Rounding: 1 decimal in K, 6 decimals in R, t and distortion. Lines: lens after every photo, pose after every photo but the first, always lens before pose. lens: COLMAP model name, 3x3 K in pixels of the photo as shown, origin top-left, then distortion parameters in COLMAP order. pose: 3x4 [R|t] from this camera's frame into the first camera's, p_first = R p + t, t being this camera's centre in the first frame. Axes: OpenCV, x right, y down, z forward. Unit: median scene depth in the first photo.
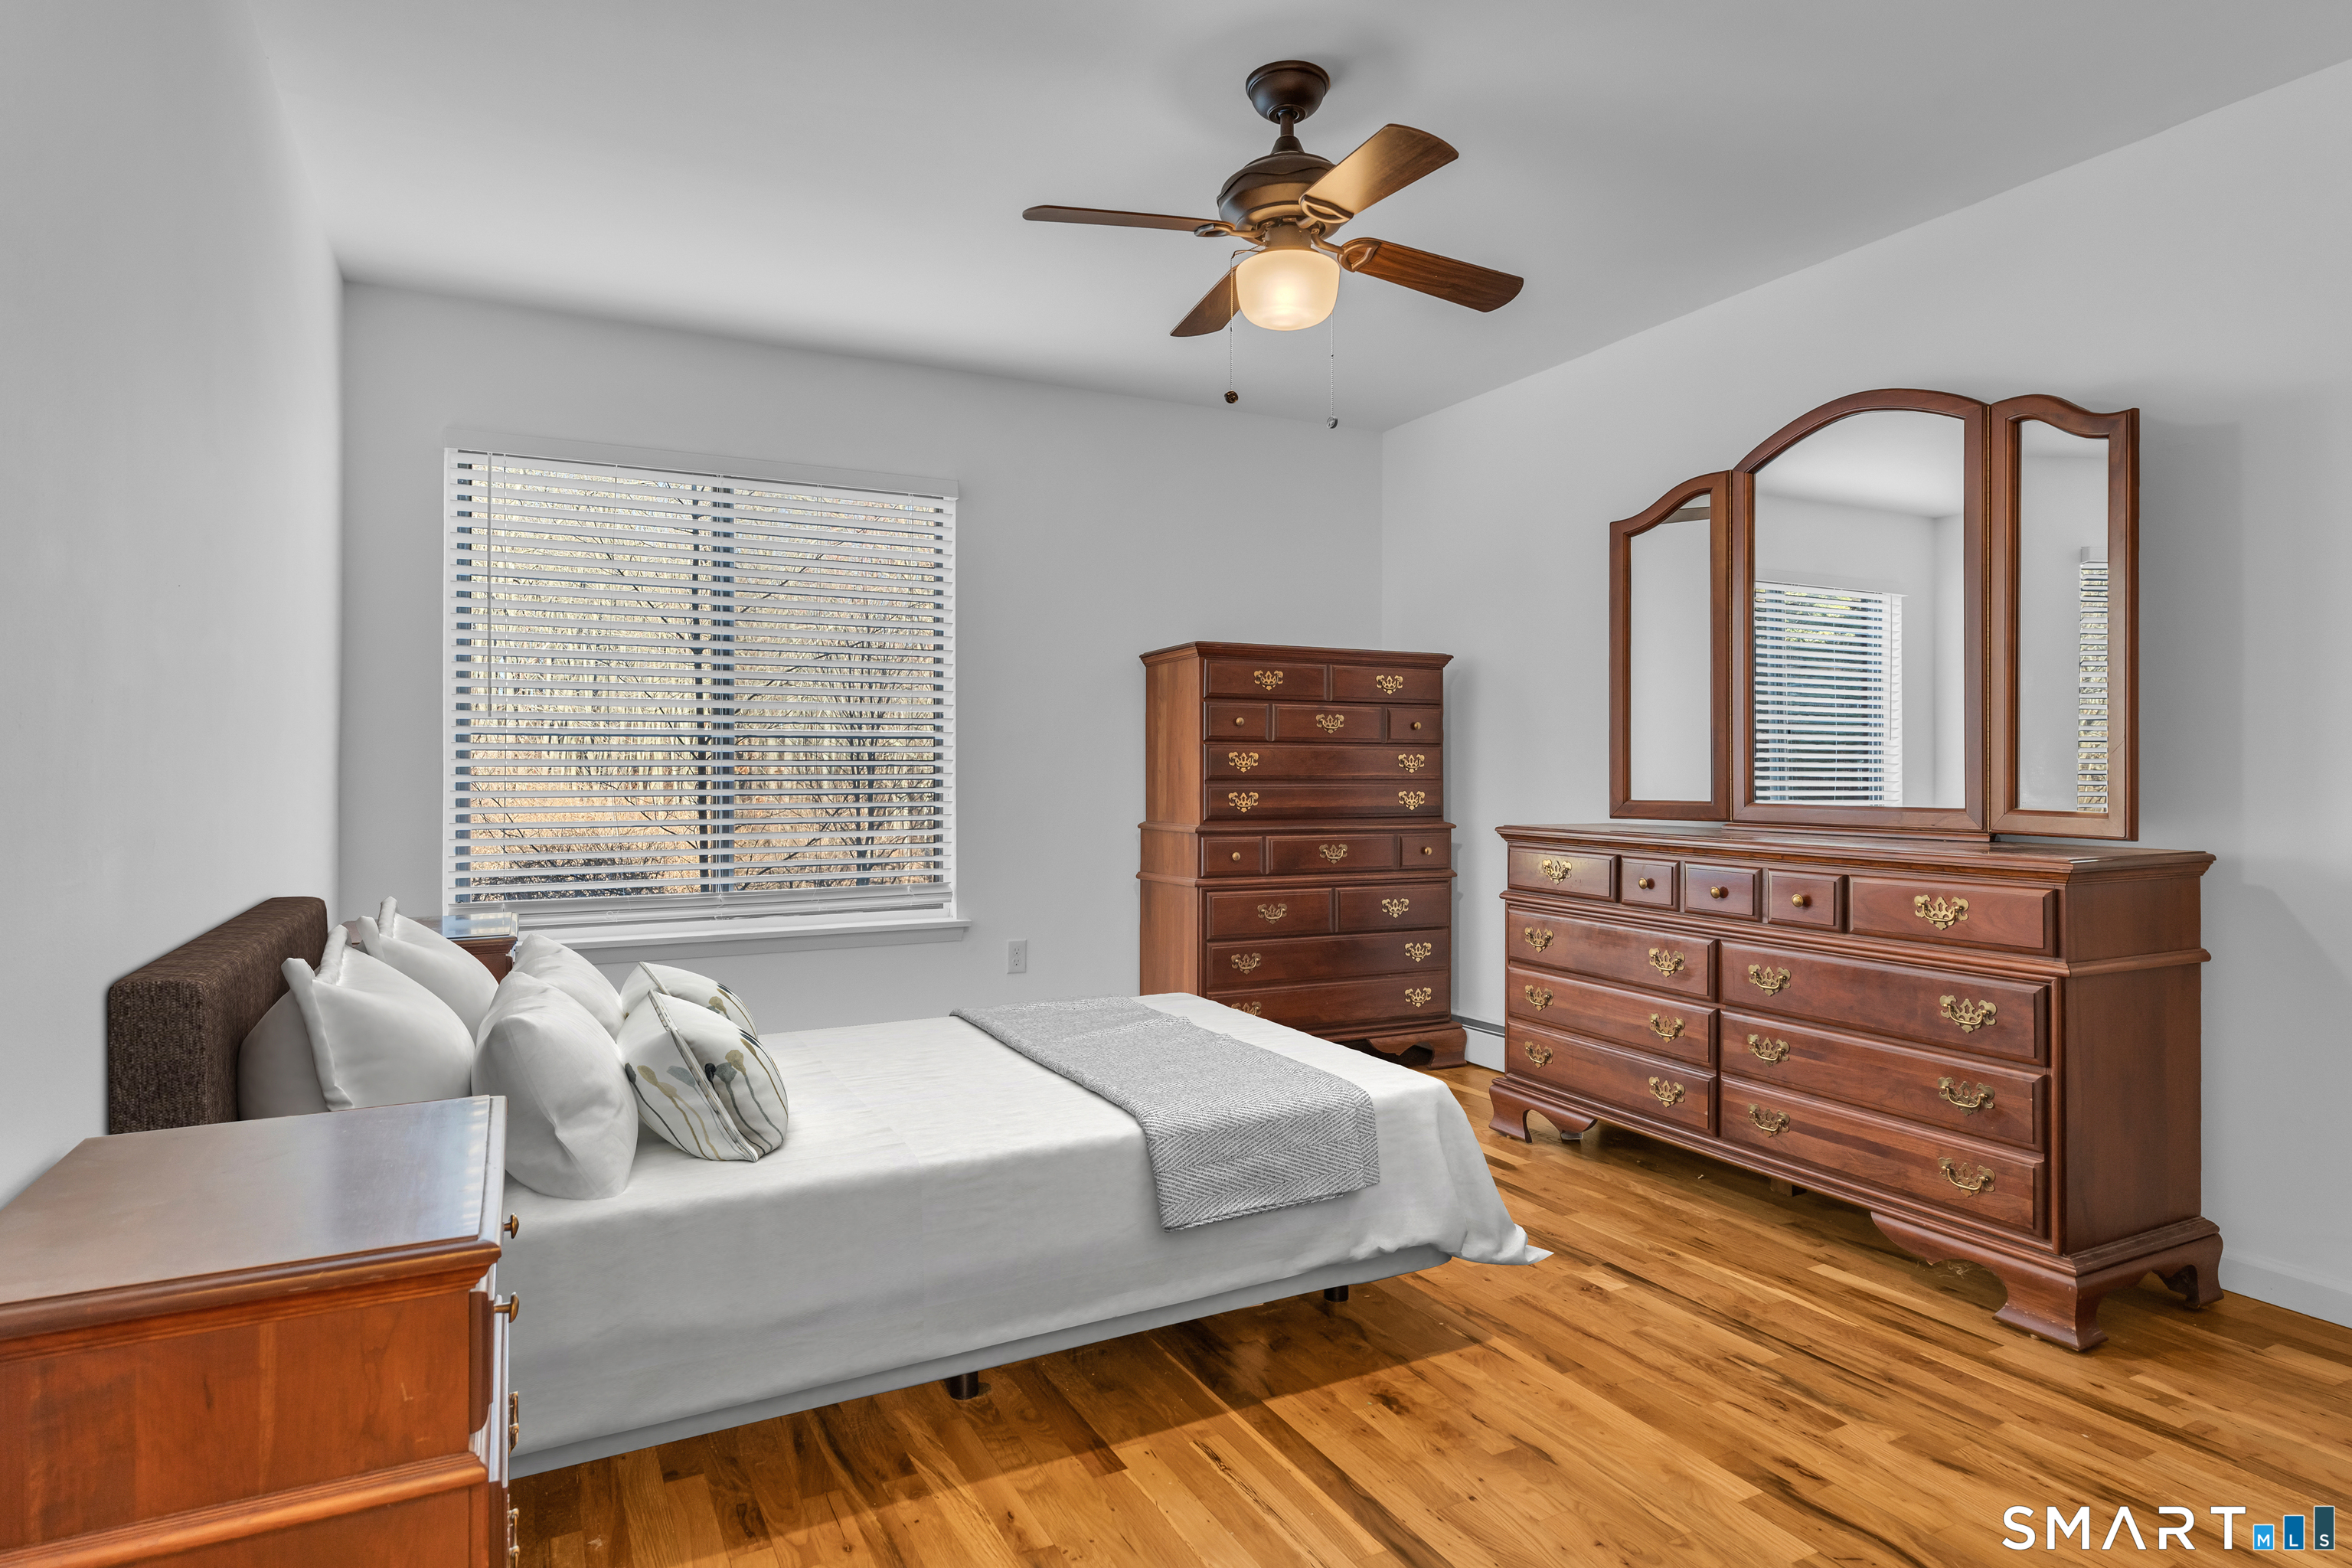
lens RADIAL K [[1267.0, 0, 1167.5], [0, 1267.0, 777.9], [0, 0, 1]] dist [-0.000921, -0.000115]
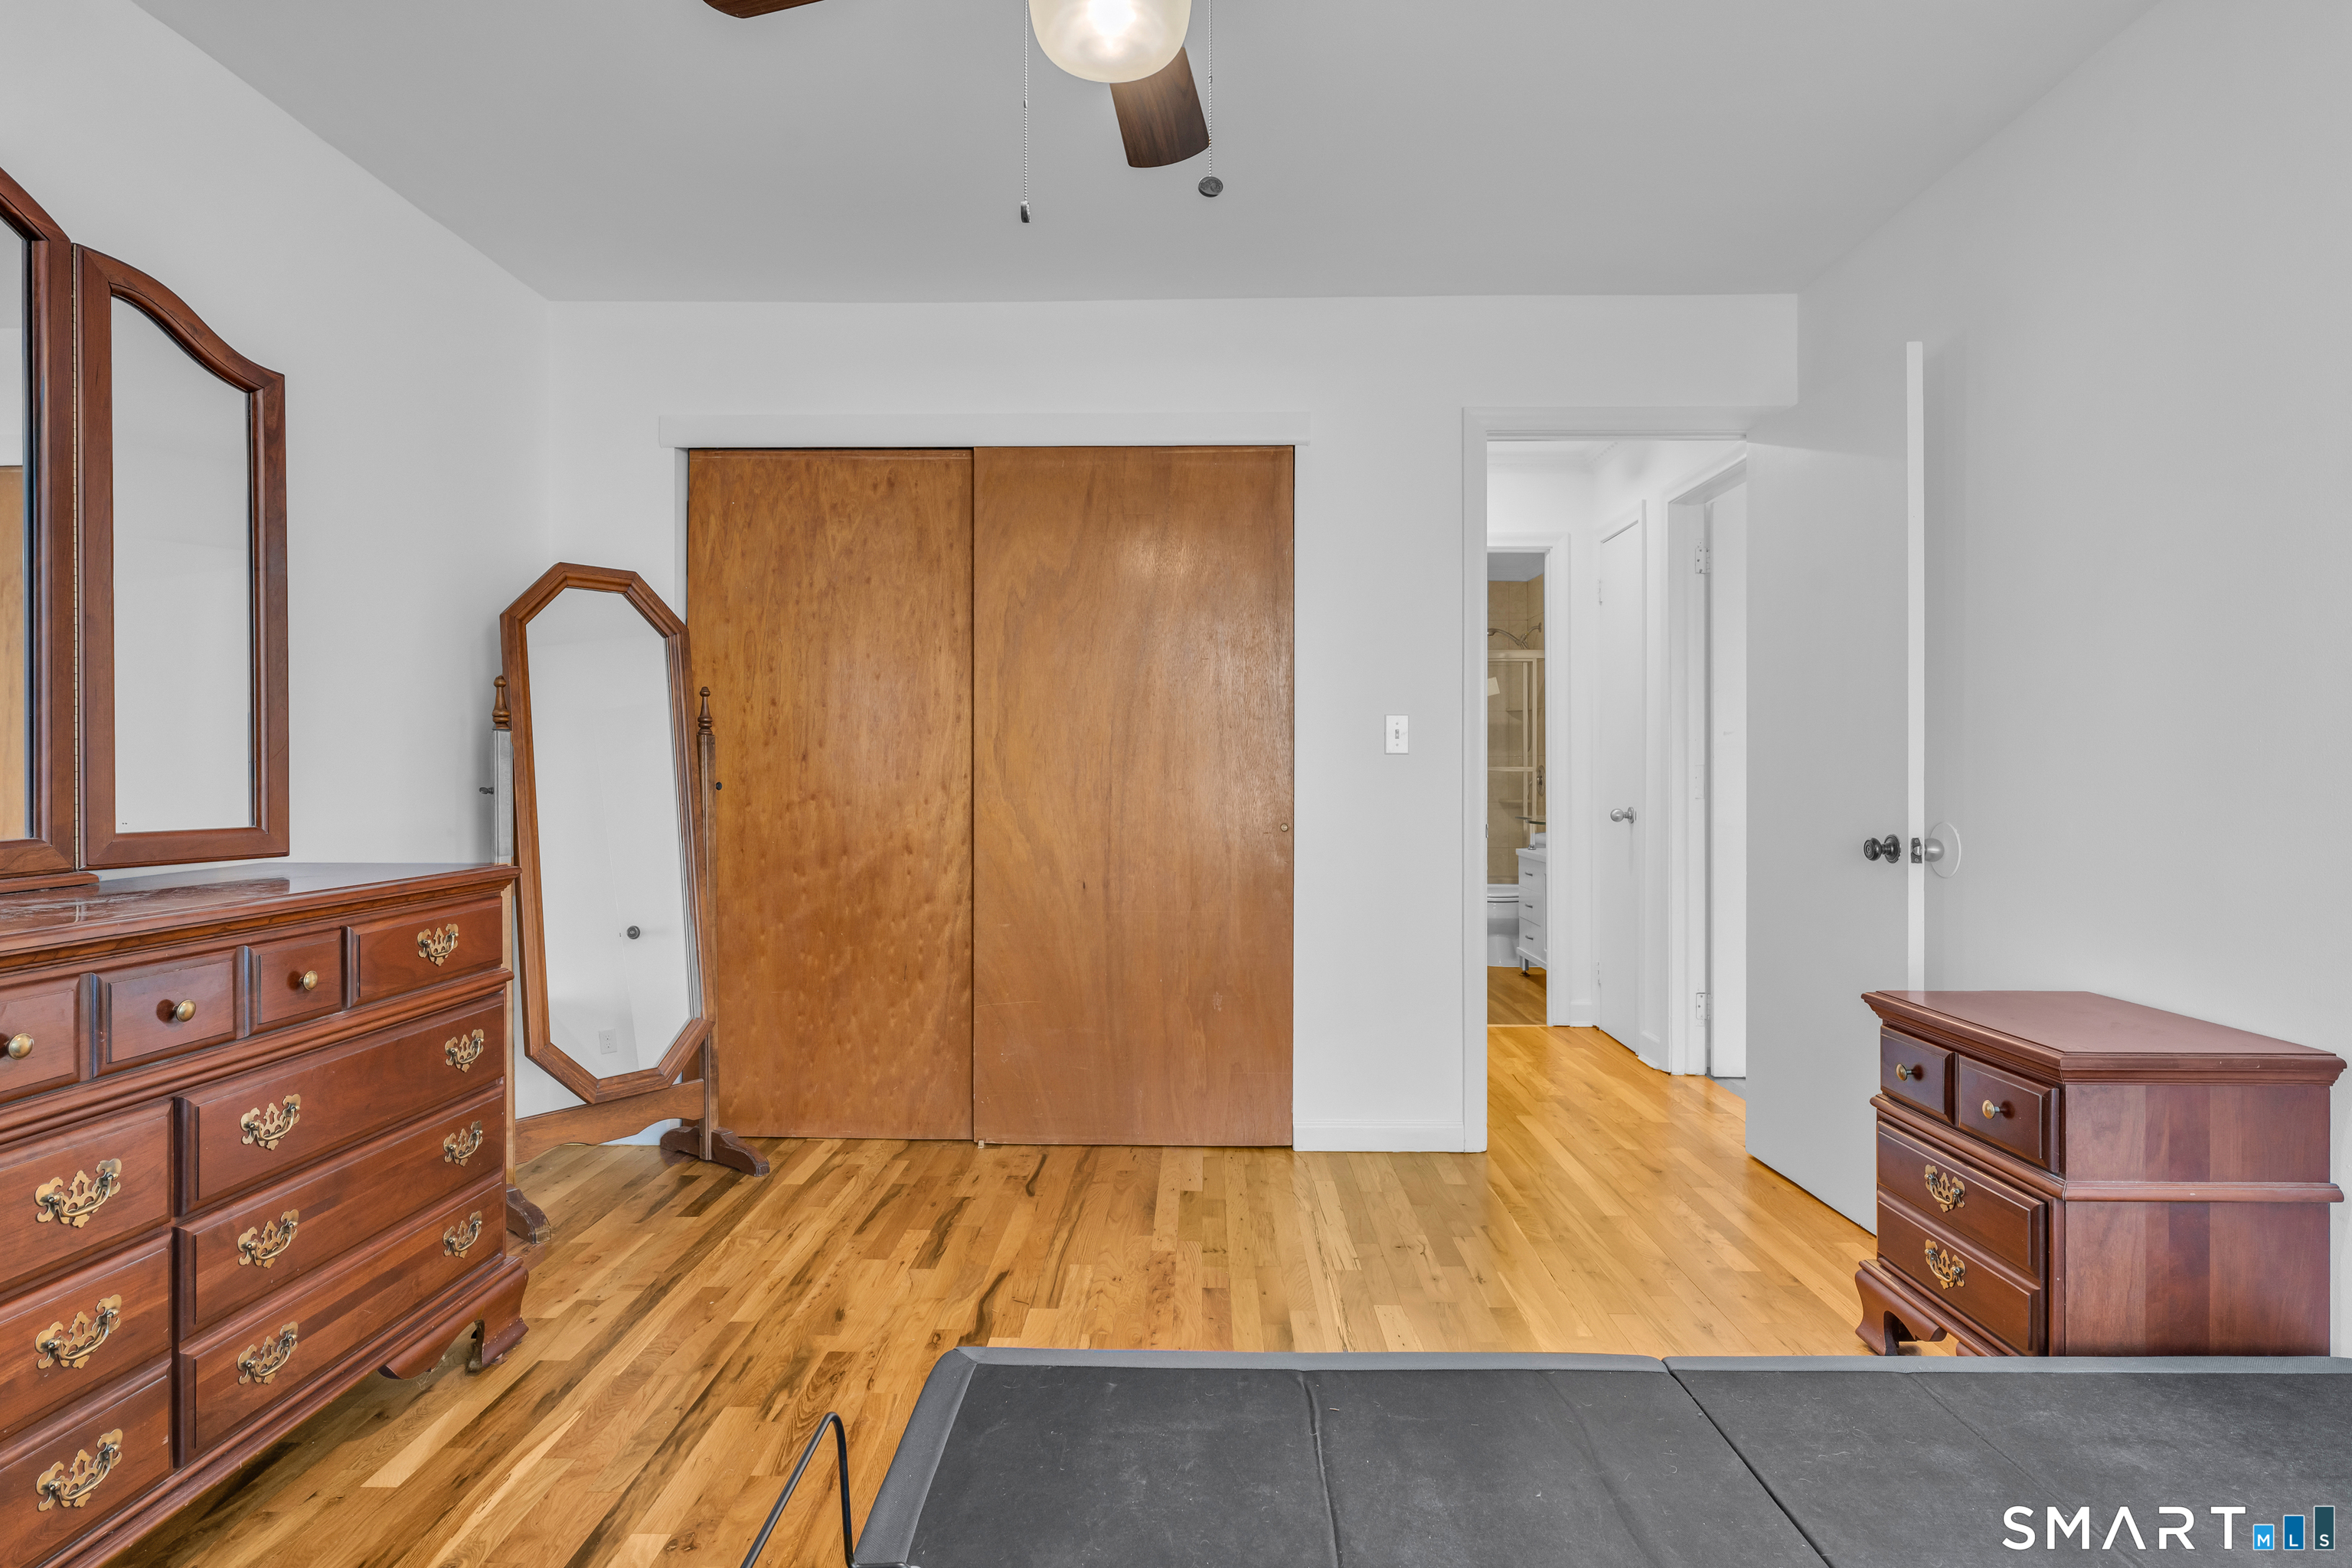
lens RADIAL K [[1267.0, 0, 1164.0], [0, 1267.0, 773.6], [0, 0, 1]] dist [-0.000921, -0.000115]
pose [[-0.876764, 0.002622, 0.480914, -0.212997], [0.007689, 0.999934, 0.008567, -0.012329], [-0.480859, 0.011209, -0.876726, 1.432439]]
